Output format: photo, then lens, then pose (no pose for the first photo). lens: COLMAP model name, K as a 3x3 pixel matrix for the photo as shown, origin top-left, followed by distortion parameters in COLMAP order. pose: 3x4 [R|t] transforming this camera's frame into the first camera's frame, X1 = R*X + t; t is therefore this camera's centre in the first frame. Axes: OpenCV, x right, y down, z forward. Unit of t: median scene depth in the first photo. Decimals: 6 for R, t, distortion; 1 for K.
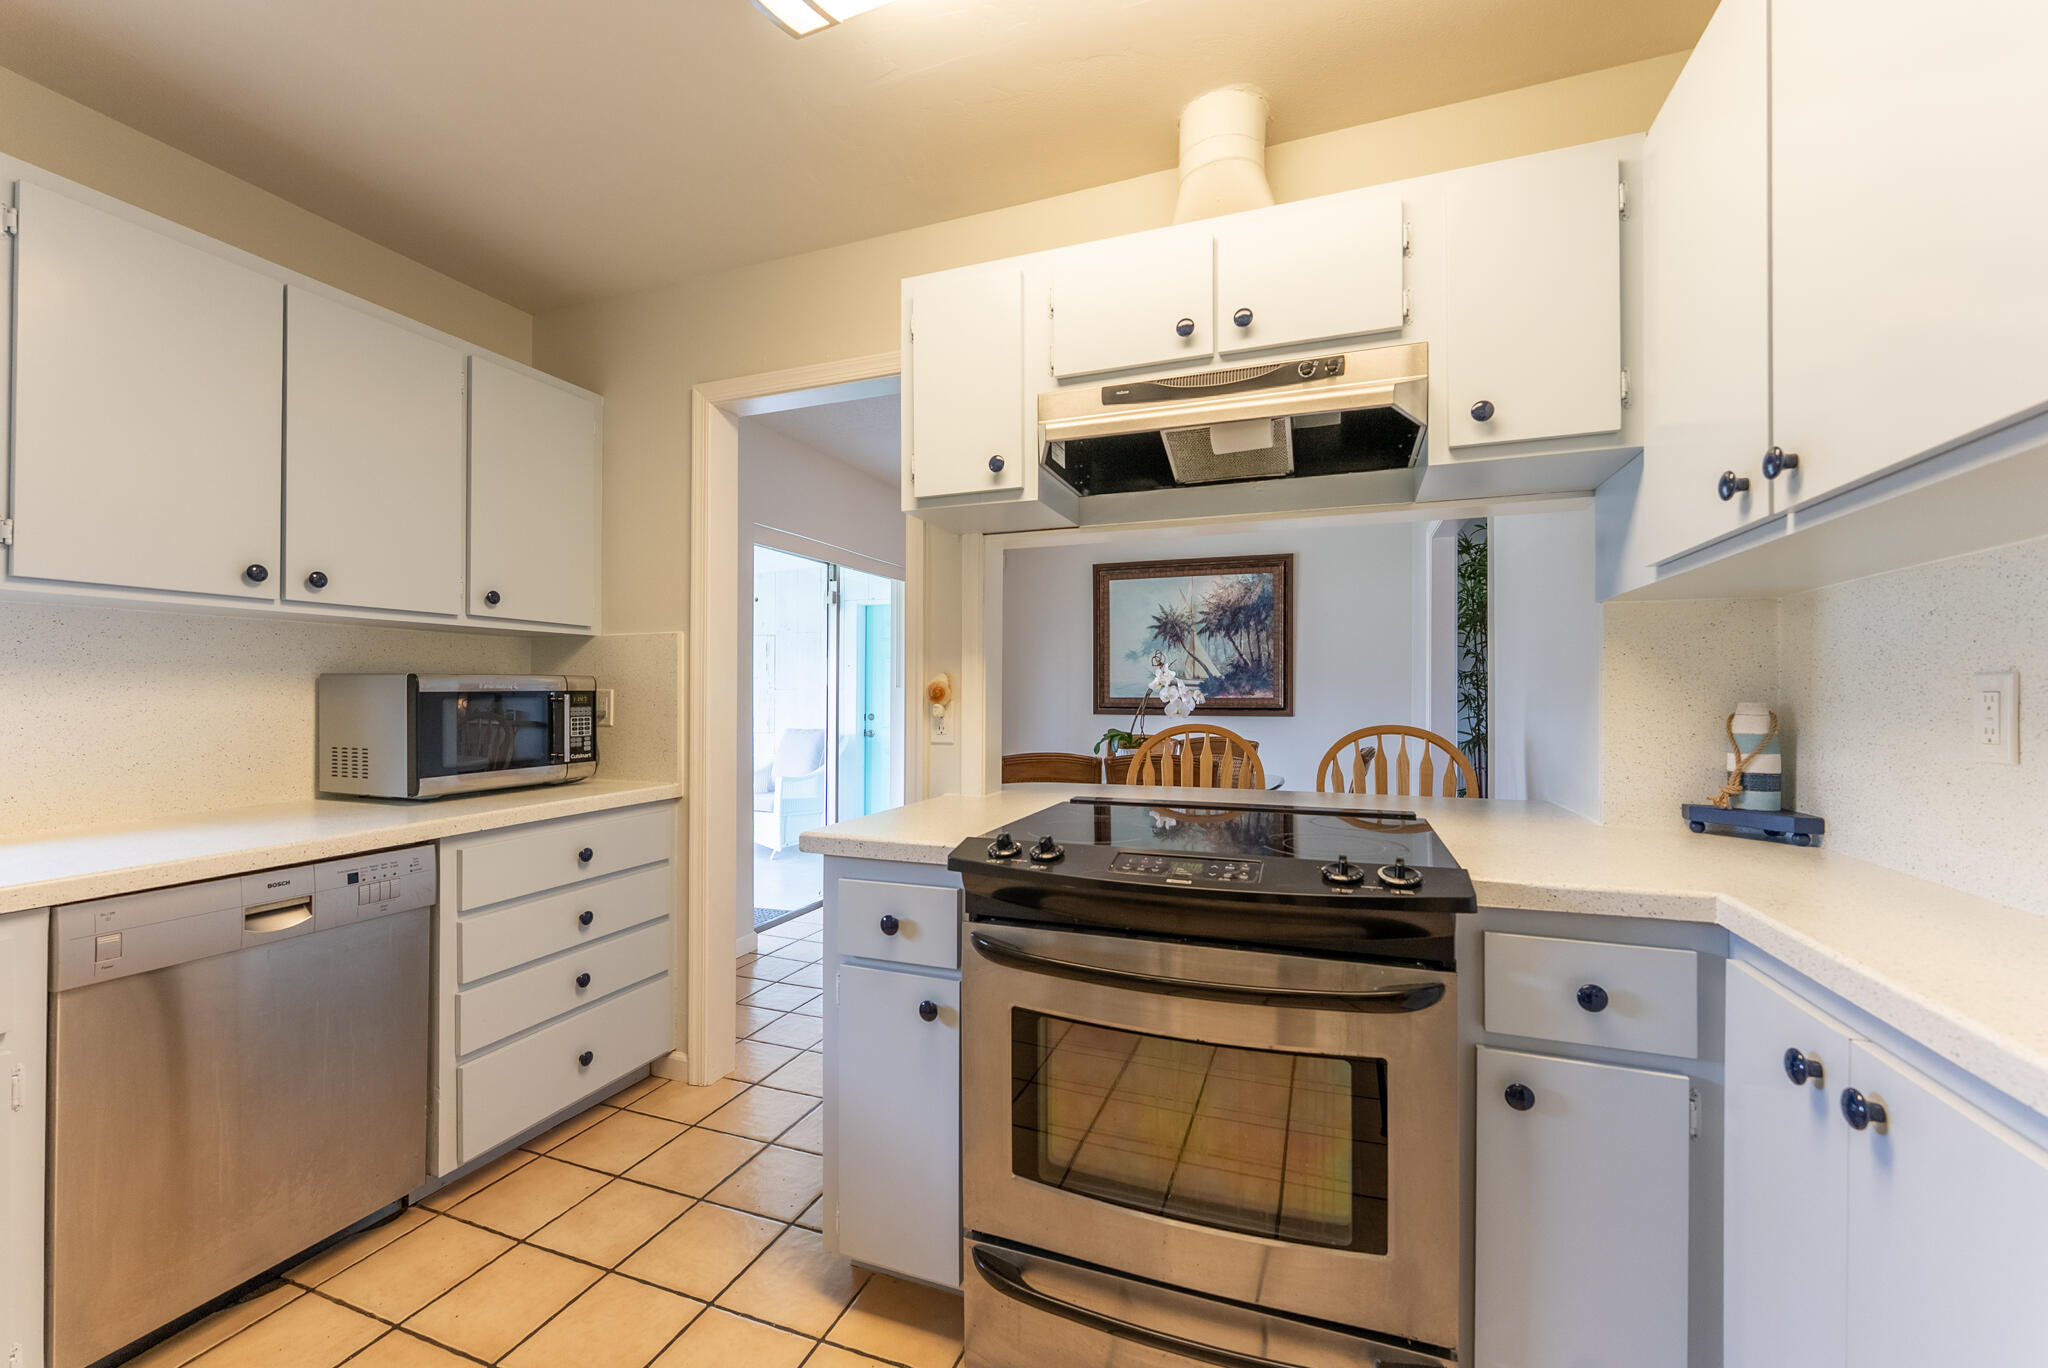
lens RADIAL K [[827.6, 0, 990.4], [0, 827.6, 687.7], [0, 0, 1]] dist [-0.002280, -0.000803]
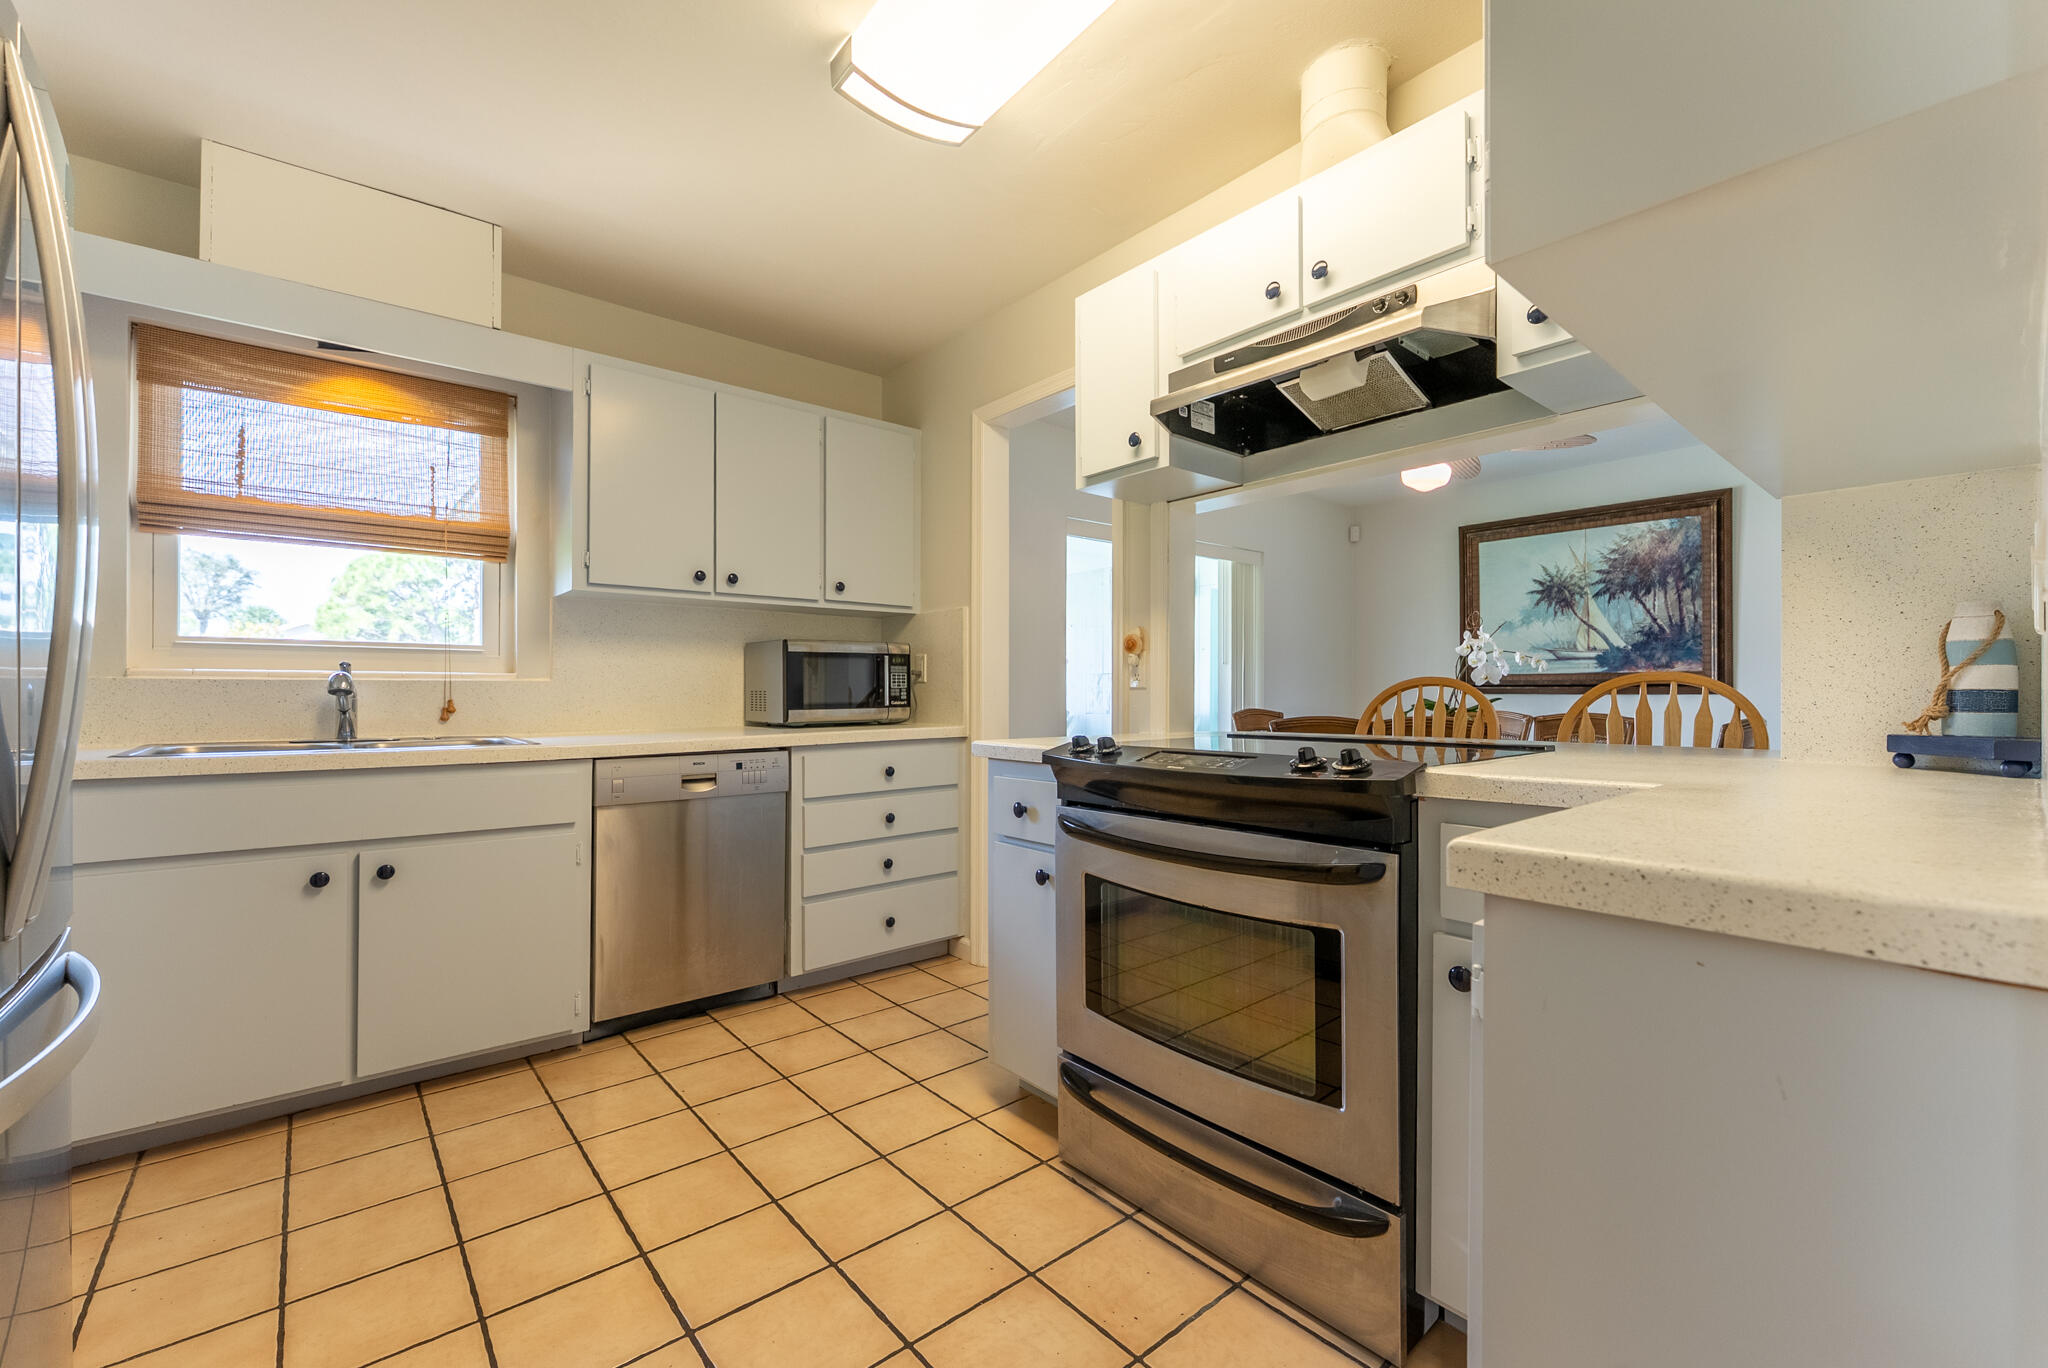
lens RADIAL K [[827.6, 0, 983.3], [0, 827.6, 686.2], [0, 0, 1]] dist [-0.002280, -0.000803]
pose [[0.867644, -0.001653, -0.497183, 0.283778], [0.001376, 0.999999, -0.000924, 0.056748], [0.497184, 0.000117, 0.867645, -0.089404]]
